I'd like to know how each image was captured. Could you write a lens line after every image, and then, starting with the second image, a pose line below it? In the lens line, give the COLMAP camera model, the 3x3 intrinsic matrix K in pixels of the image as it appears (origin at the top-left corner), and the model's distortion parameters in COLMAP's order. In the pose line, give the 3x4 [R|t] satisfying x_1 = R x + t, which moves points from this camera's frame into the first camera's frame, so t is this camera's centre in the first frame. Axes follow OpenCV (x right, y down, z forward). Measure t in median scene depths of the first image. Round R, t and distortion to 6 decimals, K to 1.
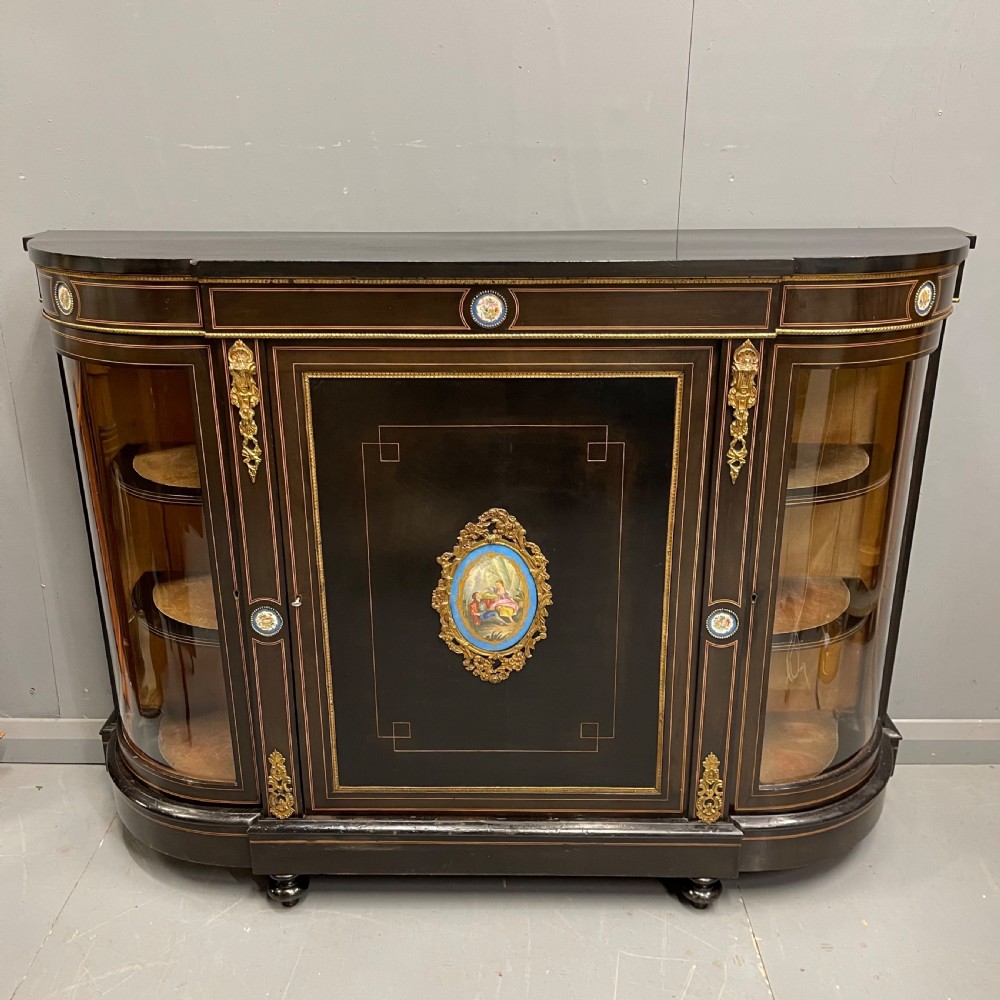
lens RADIAL K [[1005.8, 0, 497.5], [0, 1005.8, 510.6], [0, 0, 1]] dist [0.027758, 0.000000]
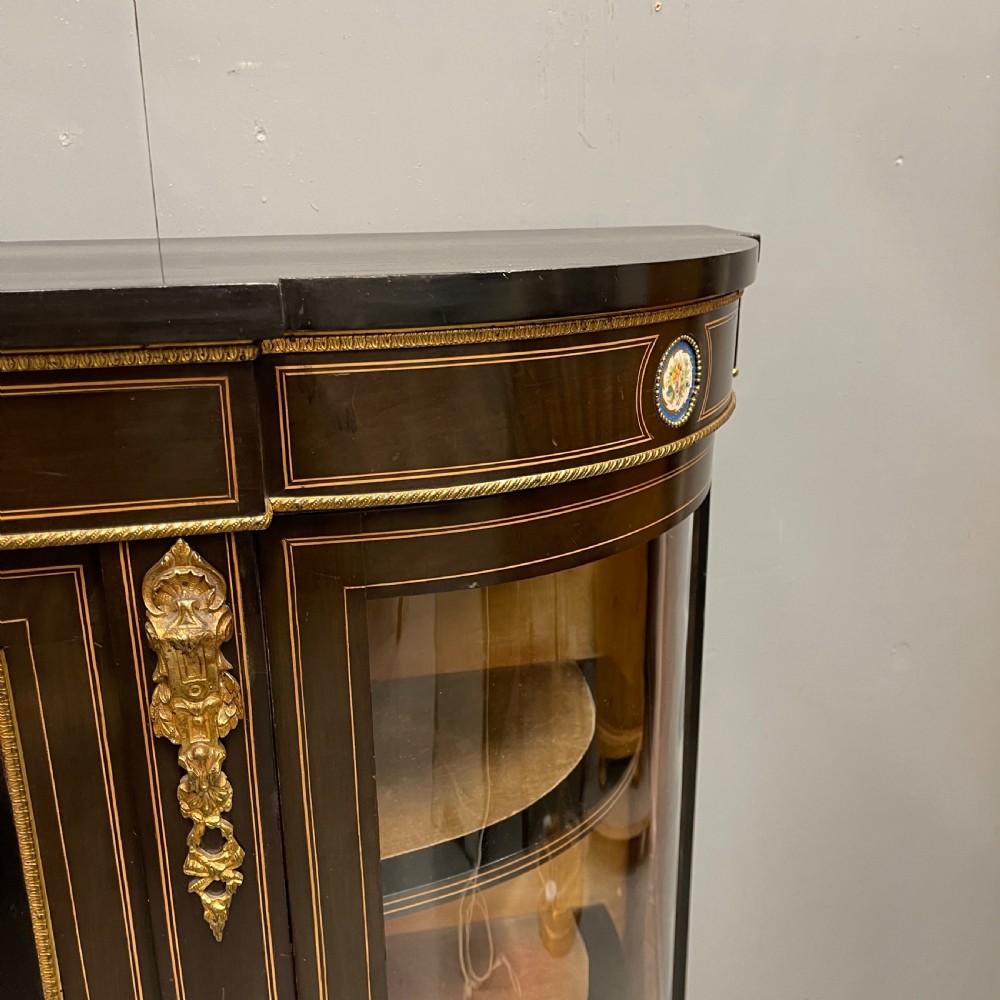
lens RADIAL K [[1005.8, 0, 486.0], [0, 1005.8, 524.4], [0, 0, 1]] dist [0.027758, 0.000000]
pose [[0.971199, -0.082512, 0.223526, 0.257581], [0.092820, 0.995032, -0.035989, -0.146638], [-0.219446, 0.055700, 0.974033, 0.637452]]
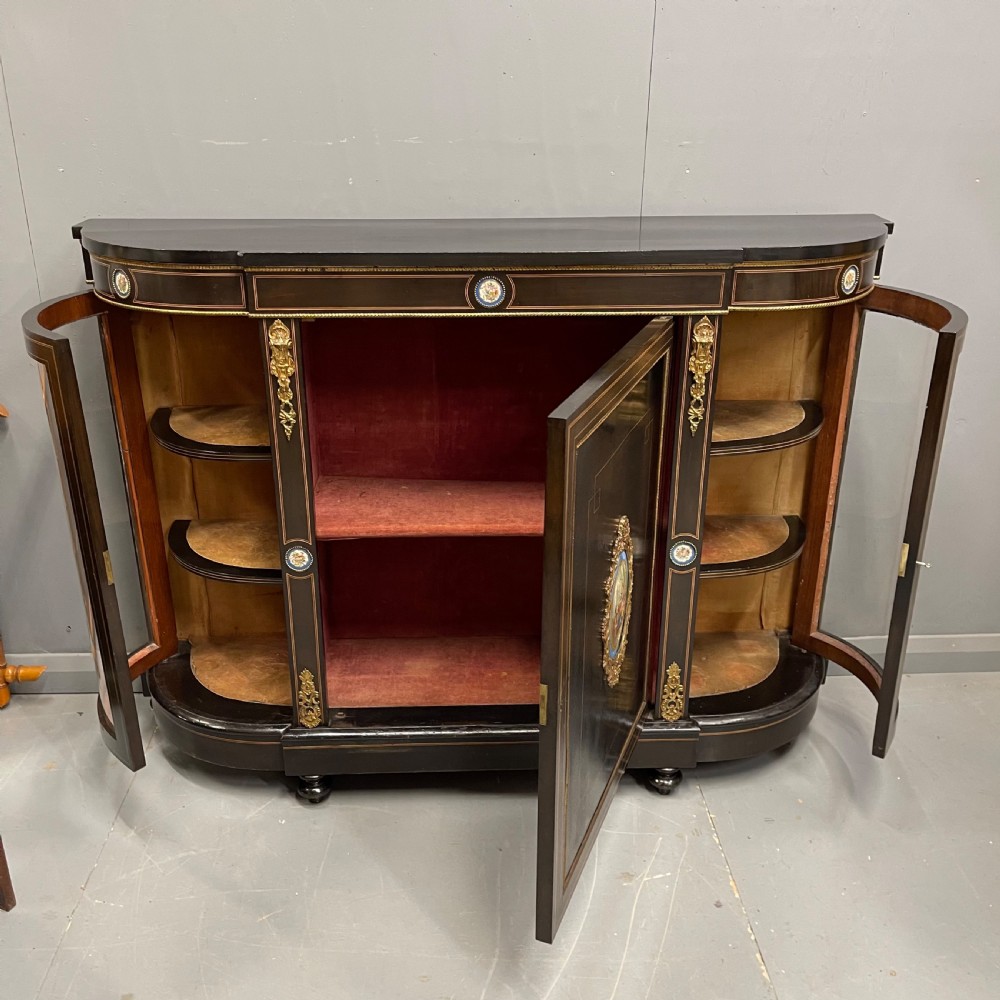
lens RADIAL K [[1005.8, 0, 485.9], [0, 1005.8, 511.0], [0, 0, 1]] dist [0.027758, 0.000000]
pose [[0.998897, -0.016164, 0.044090, -0.066233], [0.014110, 0.998818, 0.046518, 0.002889], [-0.044790, -0.045845, 0.997944, -0.189104]]
